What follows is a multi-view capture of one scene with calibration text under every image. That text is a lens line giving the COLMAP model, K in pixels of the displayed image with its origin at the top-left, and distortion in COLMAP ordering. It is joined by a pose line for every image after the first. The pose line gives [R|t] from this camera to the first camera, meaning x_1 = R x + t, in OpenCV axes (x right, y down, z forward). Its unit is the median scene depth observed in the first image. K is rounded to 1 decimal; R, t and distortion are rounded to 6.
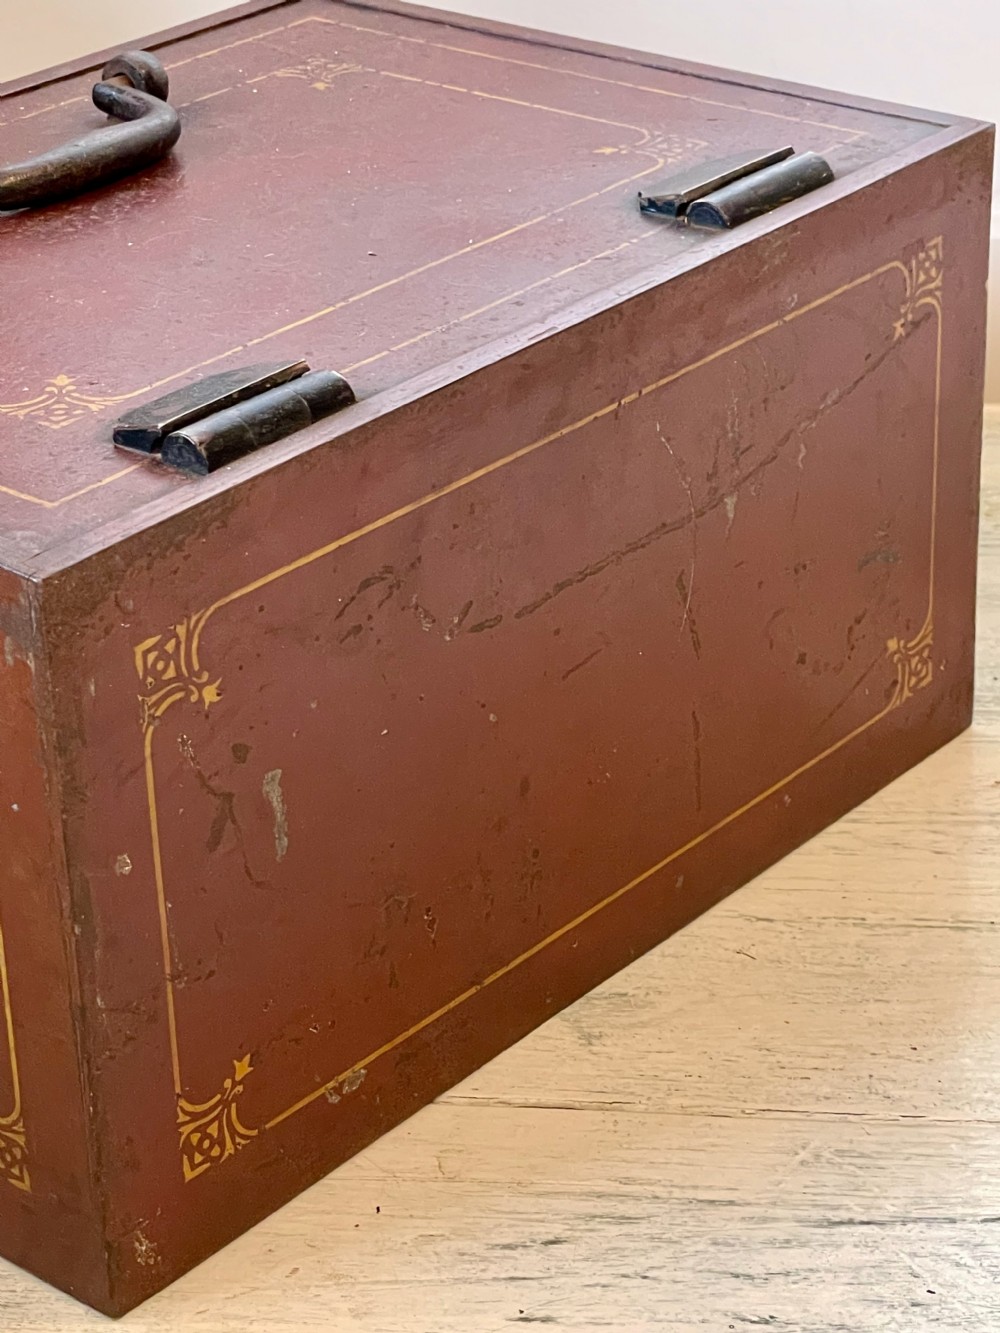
lens RADIAL K [[3224.9, 0, 511.2], [0, 3224.9, 647.4], [0, 0, 1]] dist [0.025976, 0.740998]
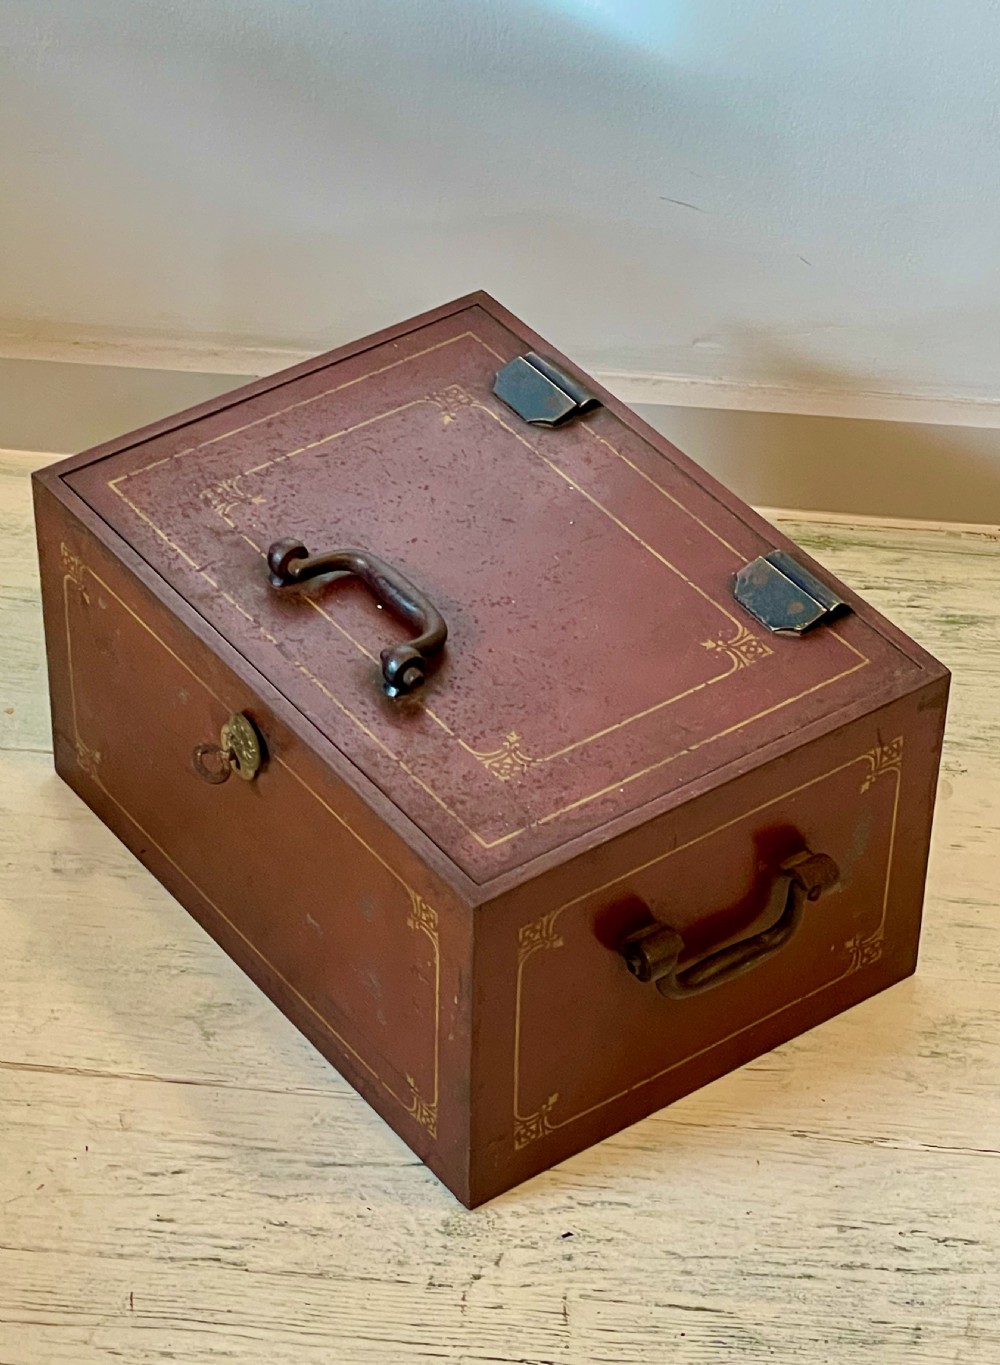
lens RADIAL K [[3914.7, 0, 479.9], [0, 3914.7, 653.2], [0, 0, 1]] dist [-0.007741, 0.662811]
pose [[0.242231, -0.602664, 0.760342, -1.823005], [0.422915, 0.770898, 0.476298, -1.166961], [-0.873194, 0.206186, 0.441610, 0.083478]]
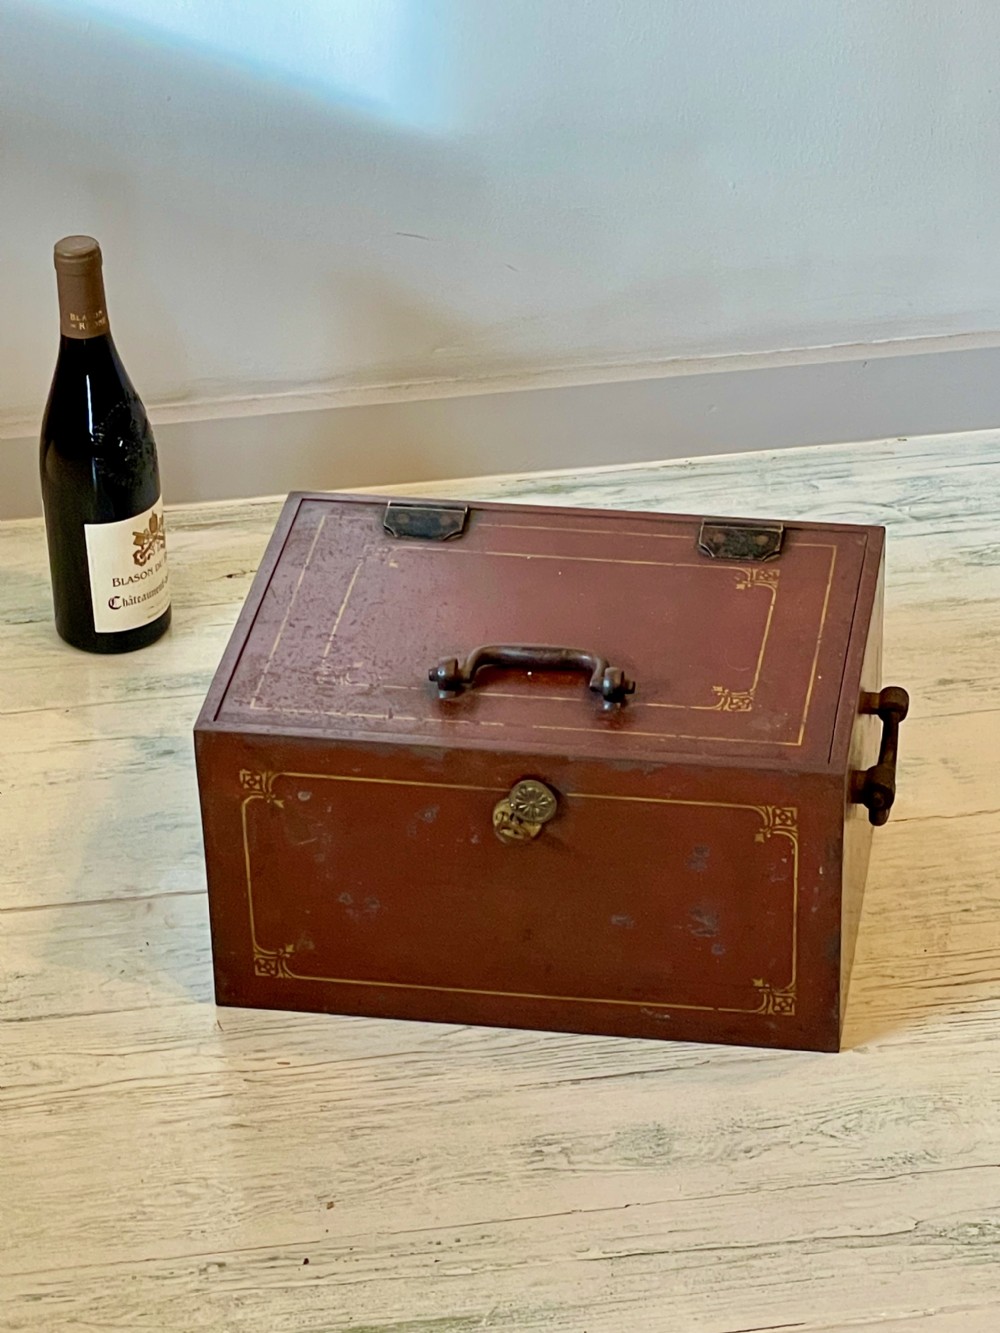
lens RADIAL K [[4109.6, 0, 497.9], [0, 4109.6, 621.2], [0, 0, 1]] dist [-0.003845, 0.636671]
pose [[-0.512732, -0.413620, 0.752346, -2.262808], [0.428437, 0.636123, 0.641708, -2.022120], [-0.744008, 0.651357, -0.148951, 1.517499]]
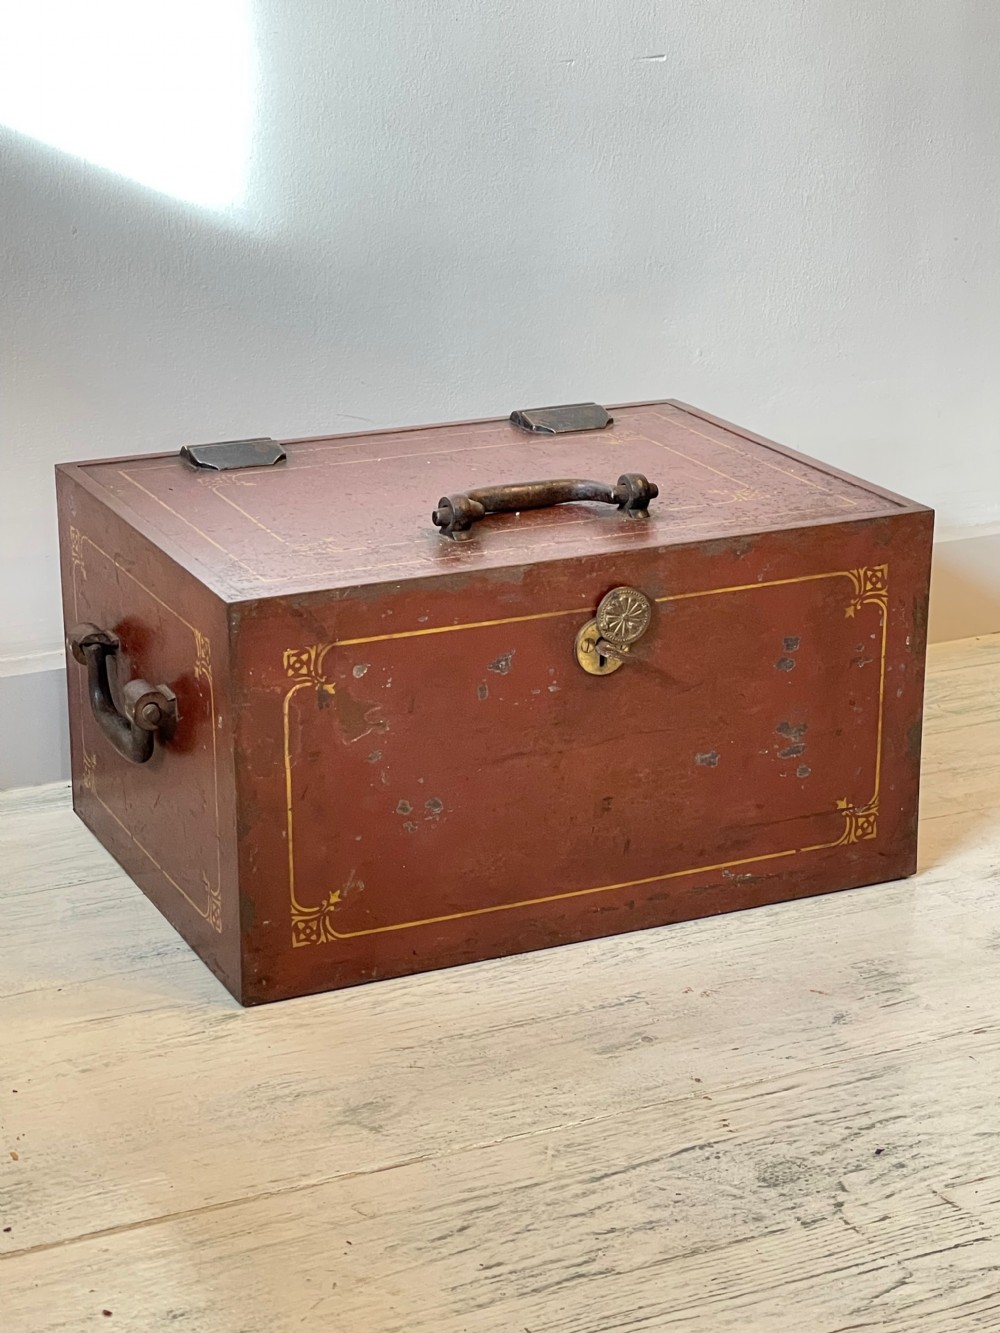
lens RADIAL K [[2783.4, 0, 500.0], [0, 2783.4, 666.5], [0, 0, 1]] dist [0.016091, 0.750695]
pose [[-0.907047, -0.101136, 0.408701, -0.818840], [0.217985, 0.717679, 0.661377, -1.188958], [-0.360206, 0.688991, -0.628922, 2.202878]]
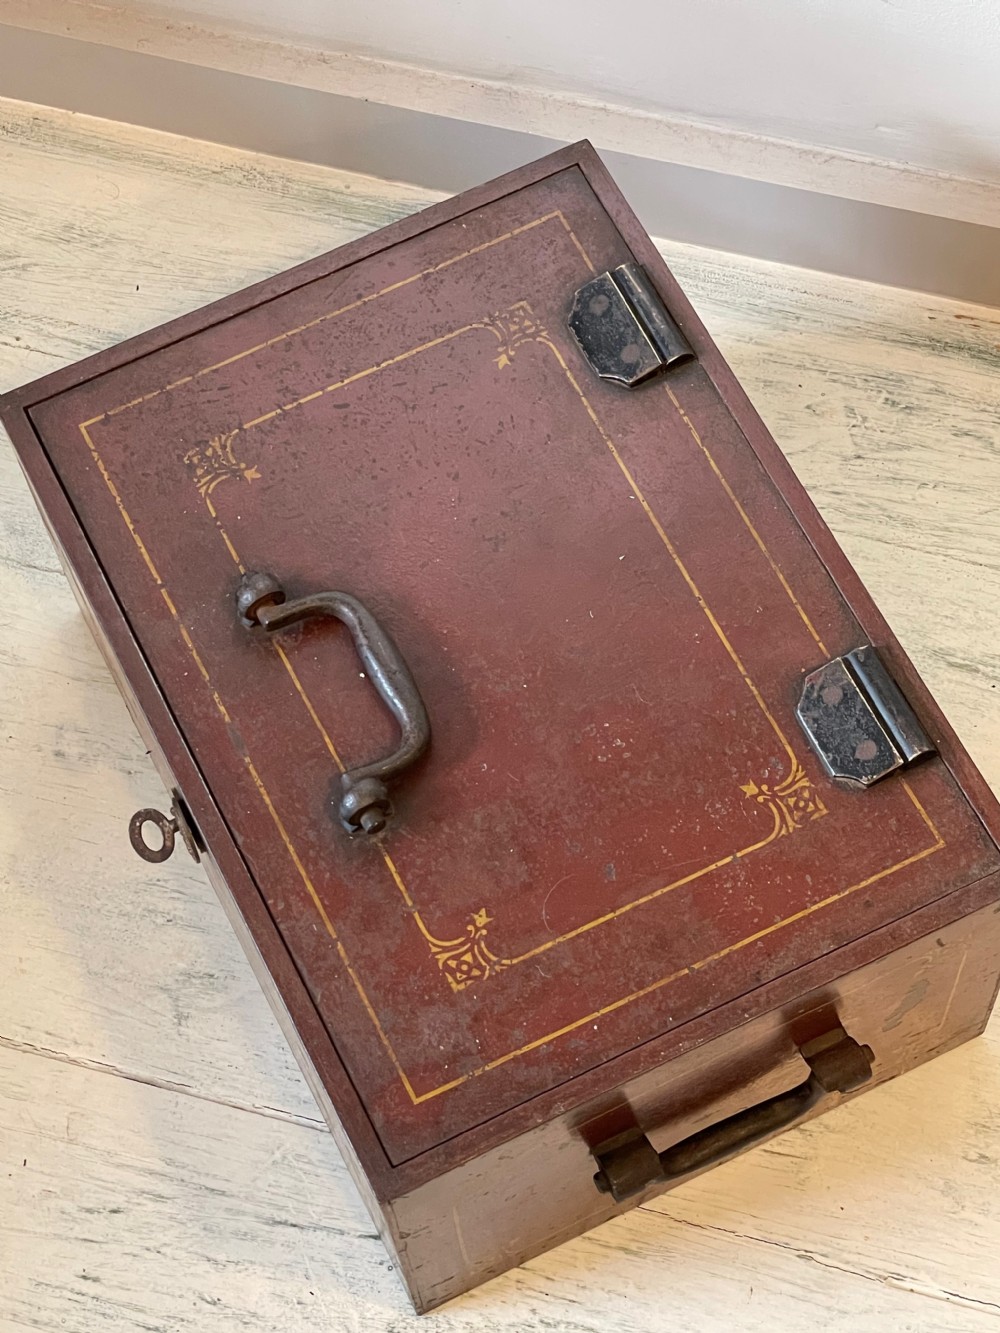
lens RADIAL K [[2783.4, 0, 500.0], [0, 2783.4, 666.5], [0, 0, 1]] dist [0.016091, 0.750695]
pose [[0.400437, -0.828272, 0.391938, -0.622142], [0.443438, 0.549470, 0.708128, -1.048392], [-0.801881, -0.109760, 0.587315, 0.292648]]
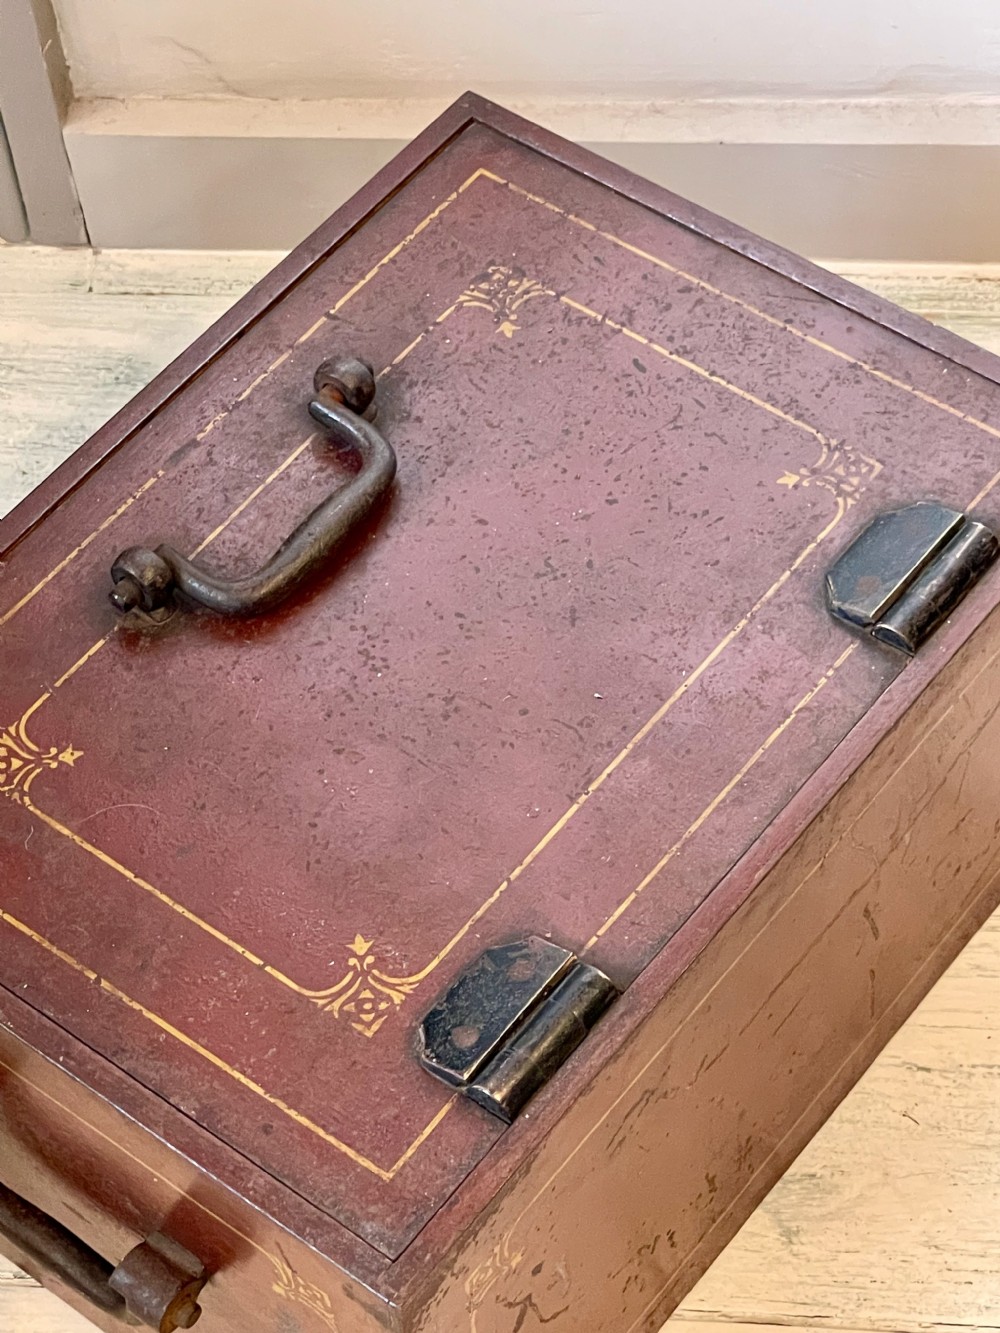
lens RADIAL K [[3224.9, 0, 511.2], [0, 3224.9, 647.4], [0, 0, 1]] dist [0.025976, 0.740998]
pose [[0.998970, -0.045335, 0.001937, -0.076391], [0.040044, 0.900851, 0.432277, -0.639087], [-0.021342, -0.431755, 0.901739, -0.009063]]
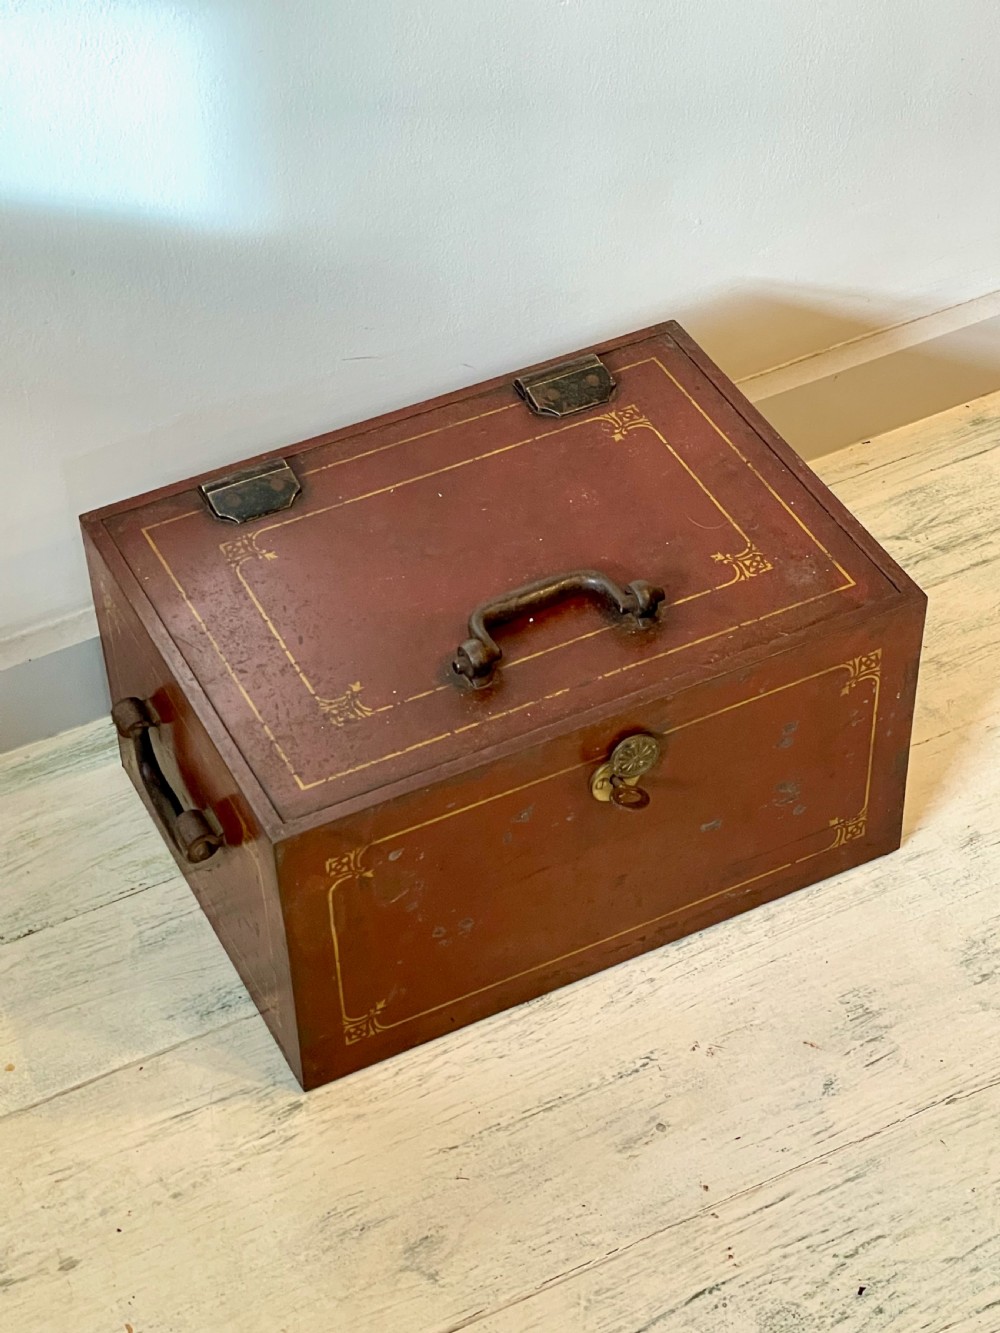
lens RADIAL K [[2783.4, 0, 500.0], [0, 2783.4, 666.5], [0, 0, 1]] dist [0.016091, 0.750695]
pose [[-0.916355, -0.235391, 0.323860, -0.695915], [0.230253, 0.351907, 0.907273, -1.728234], [-0.327532, 0.905954, -0.268272, 1.597923]]
